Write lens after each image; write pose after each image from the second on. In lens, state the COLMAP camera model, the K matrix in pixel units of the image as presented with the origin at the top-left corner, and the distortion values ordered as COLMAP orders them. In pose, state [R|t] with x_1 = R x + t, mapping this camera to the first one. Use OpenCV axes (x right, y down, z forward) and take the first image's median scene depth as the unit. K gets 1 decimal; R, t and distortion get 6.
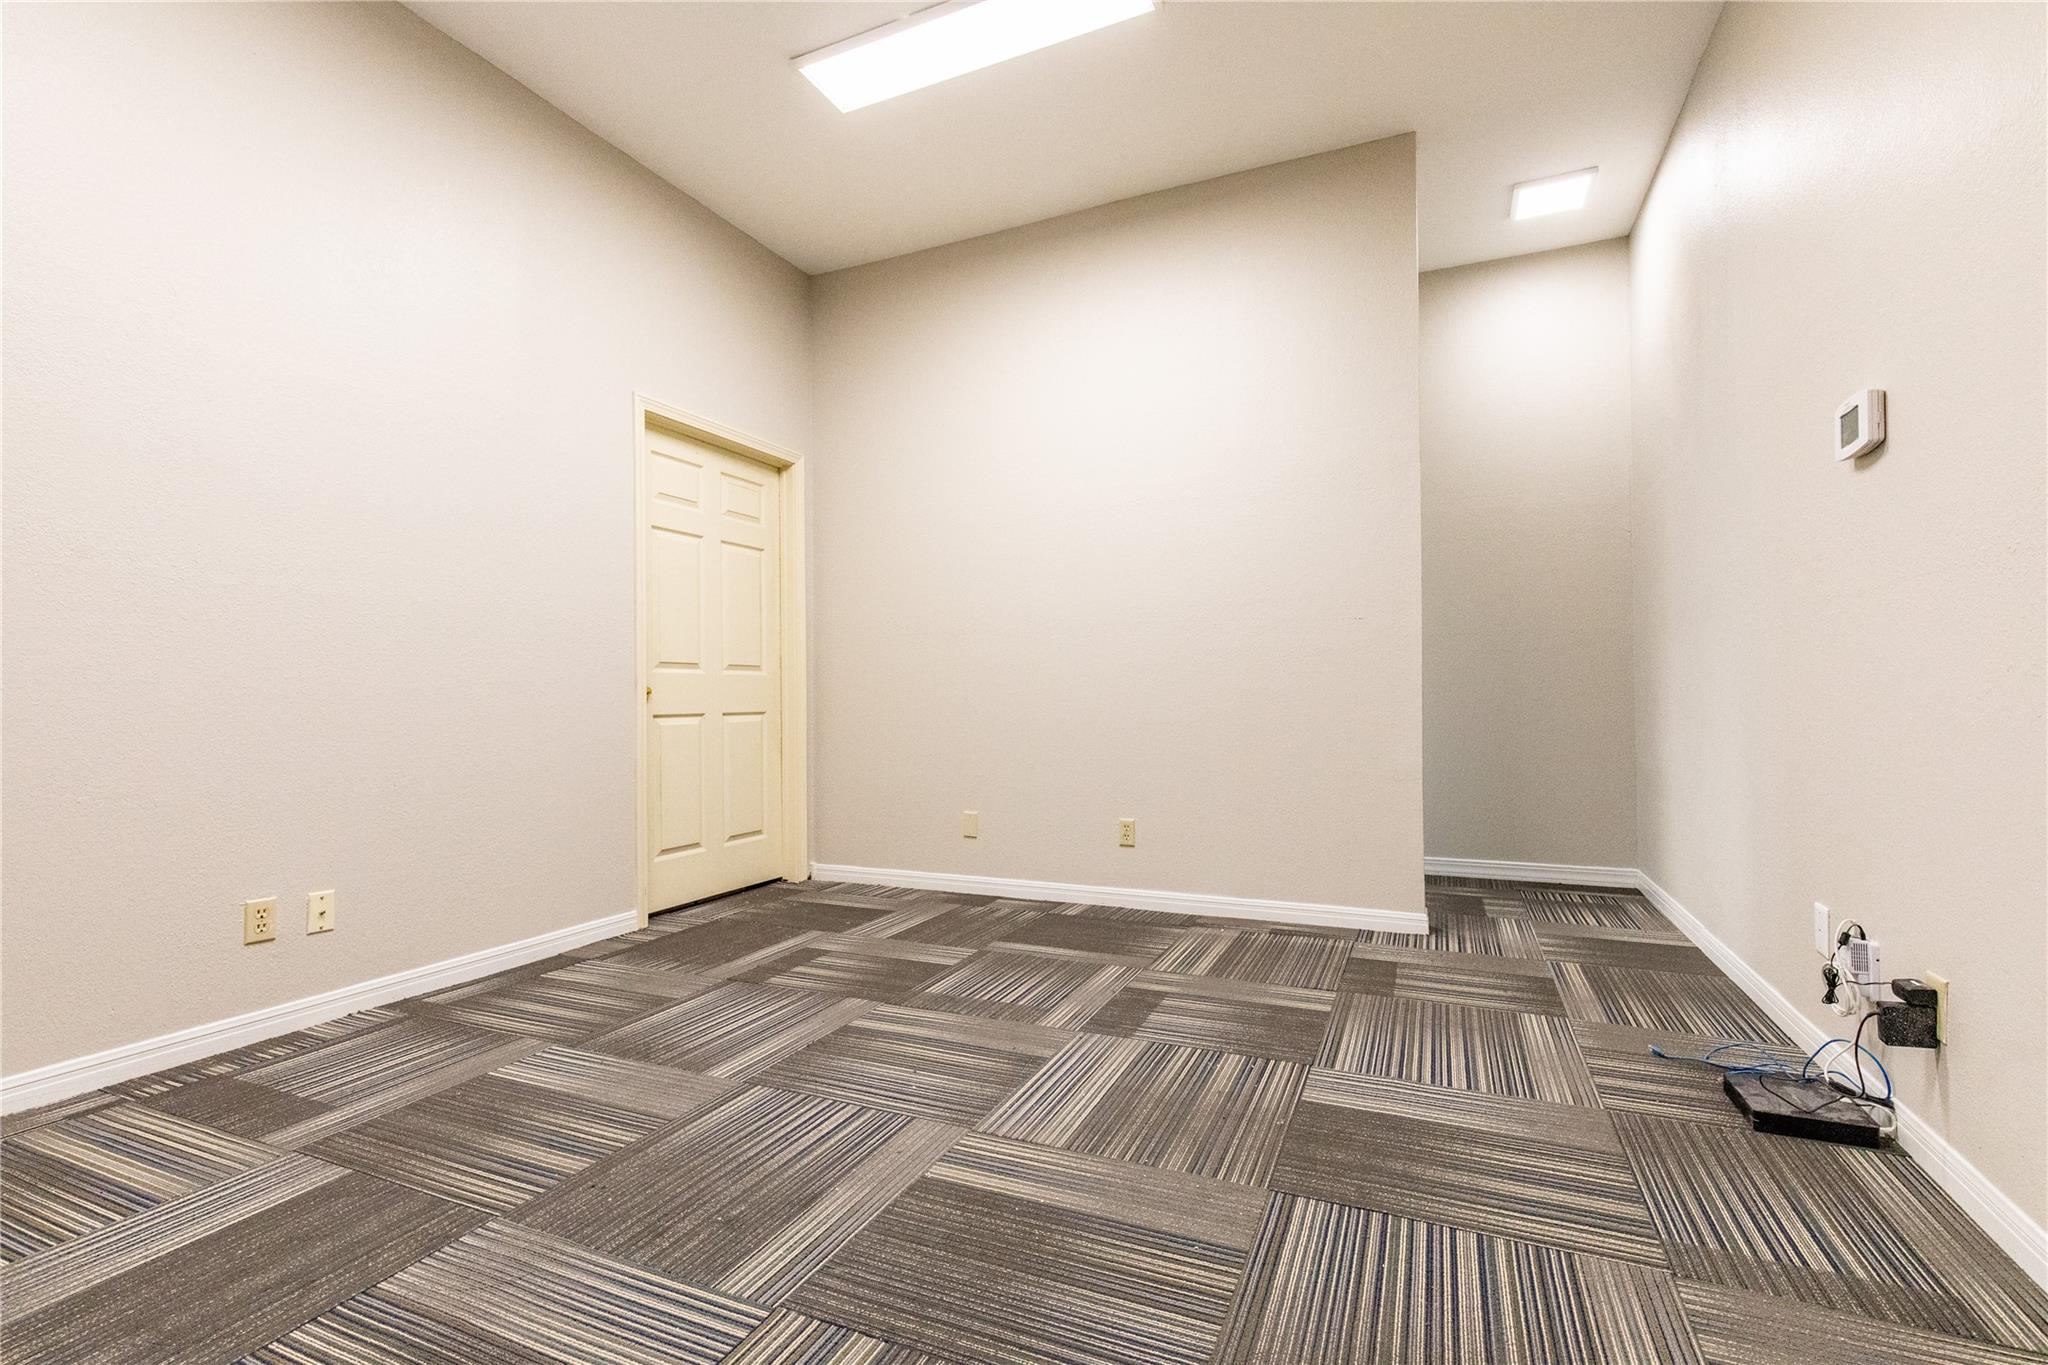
lens RADIAL K [[911.9, 0, 1034.7], [0, 911.9, 693.4], [0, 0, 1]] dist [0.007855, -0.000350]
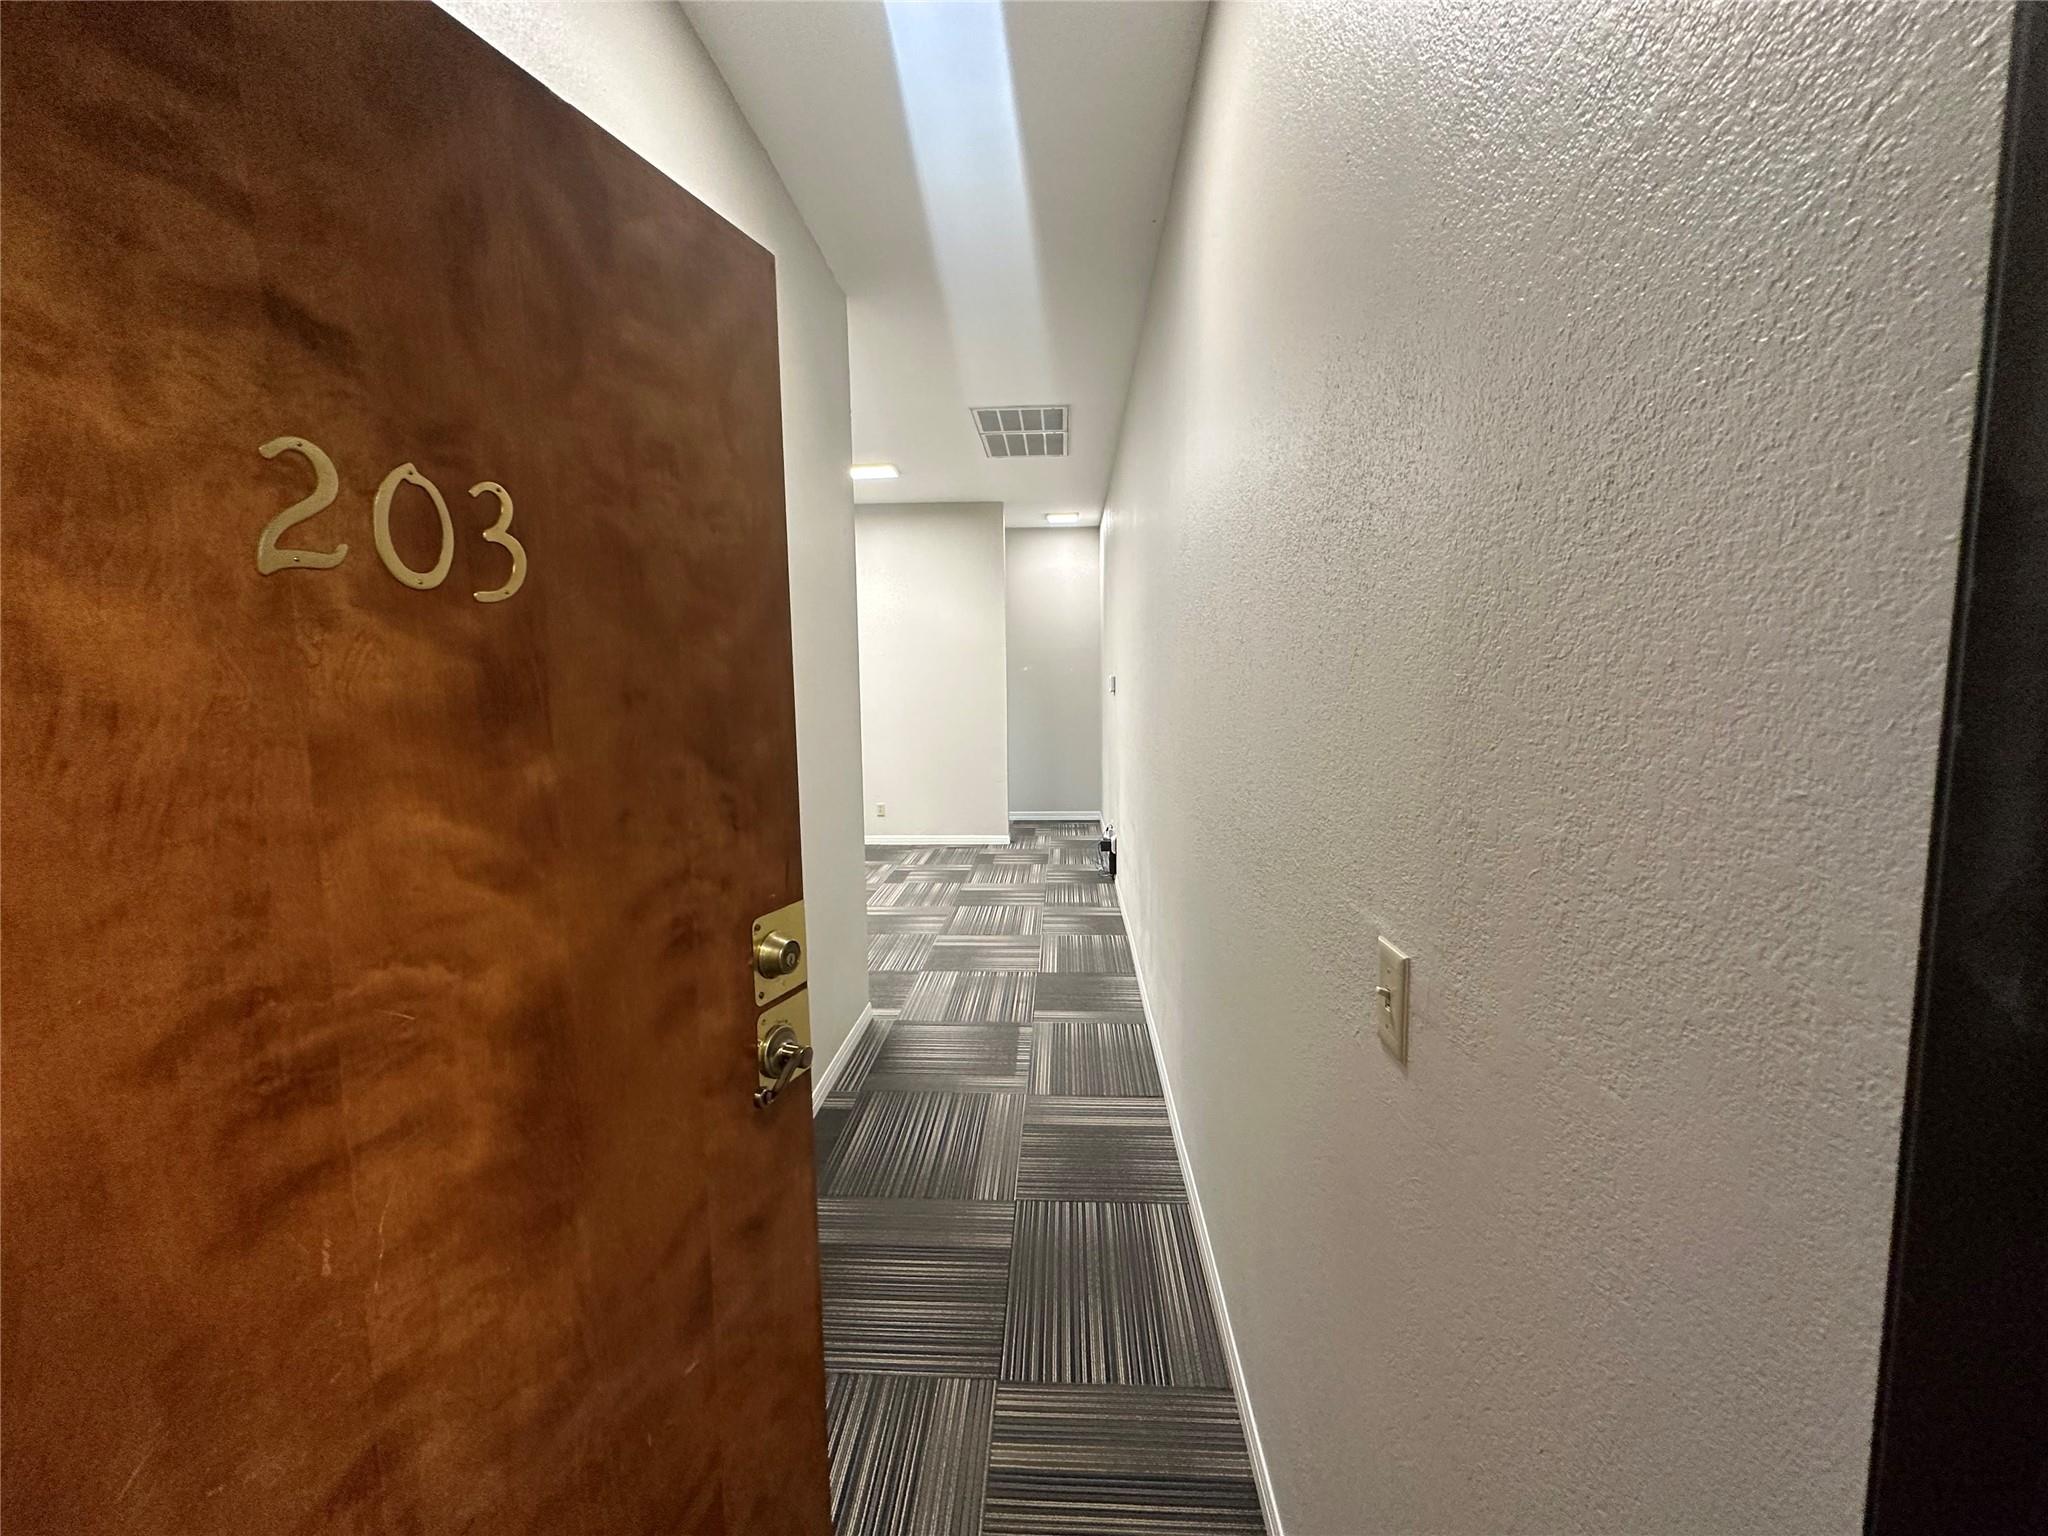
lens RADIAL K [[813.0, 0, 1020.5], [0, 813.0, 767.4], [0, 0, 1]] dist [0.000657, 0.000100]
pose [[0.934515, -0.043174, 0.353295, -0.405976], [0.003982, 0.993822, 0.110918, -0.242331], [-0.355901, -0.102248, 0.928913, -1.359678]]
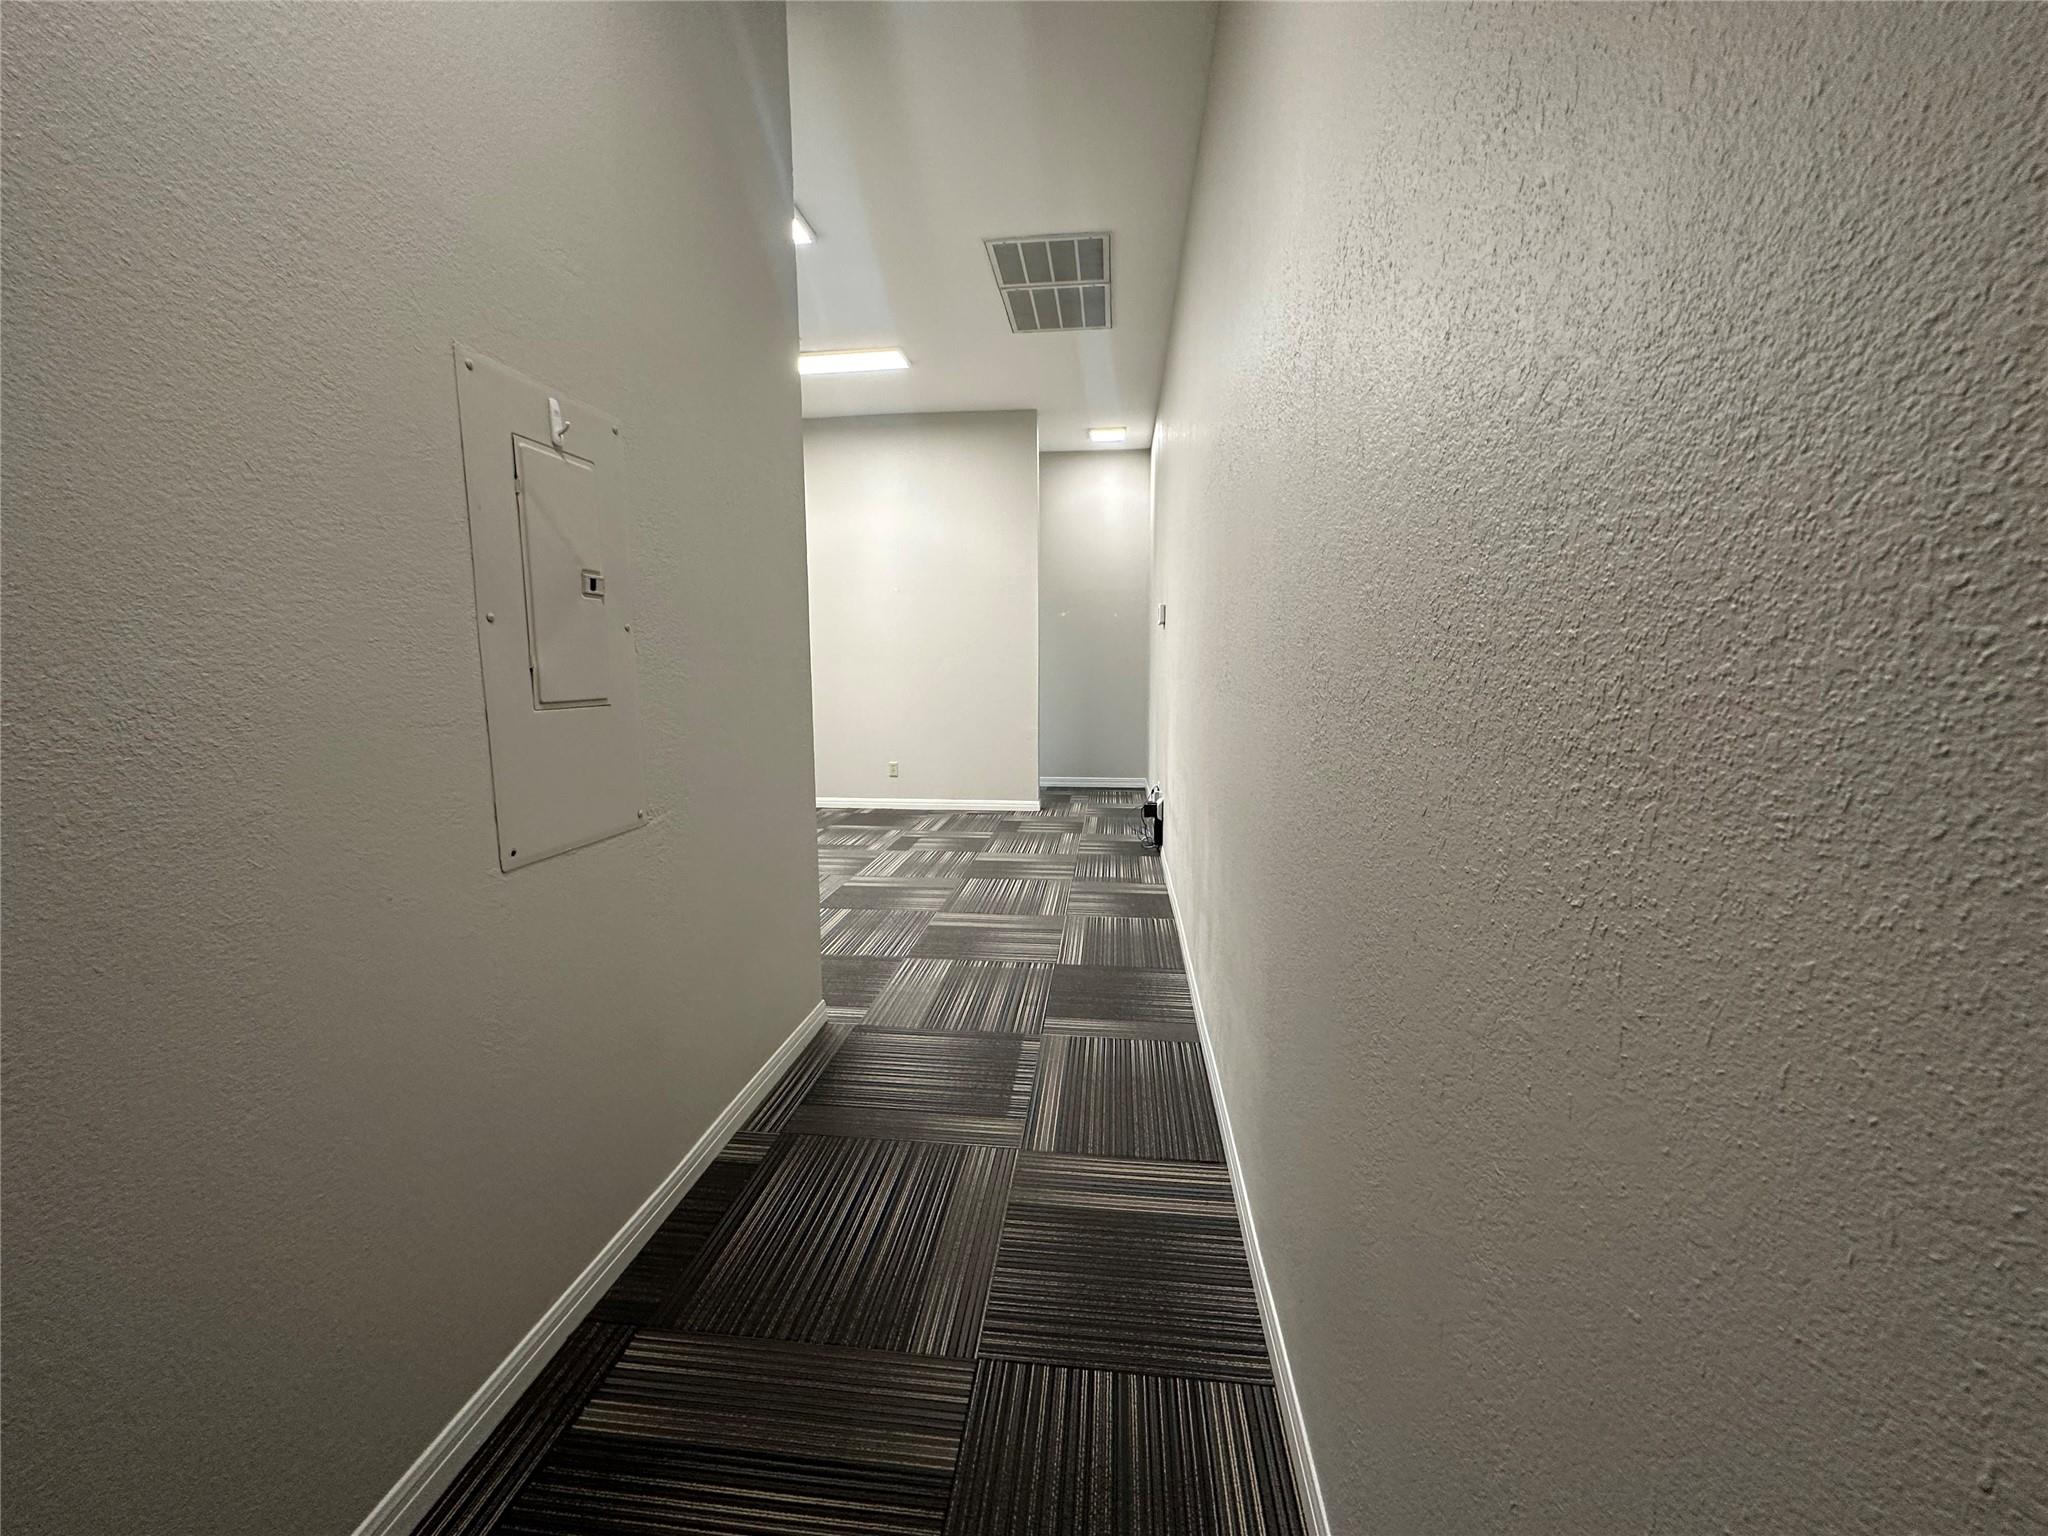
lens RADIAL K [[813.0, 0, 1020.5], [0, 813.0, 767.4], [0, 0, 1]] dist [0.000657, 0.000100]
pose [[0.954489, -0.036722, 0.295978, -0.223840], [-0.003350, 0.991008, 0.133758, -0.117675], [-0.298229, -0.128662, 0.945783, -1.022198]]
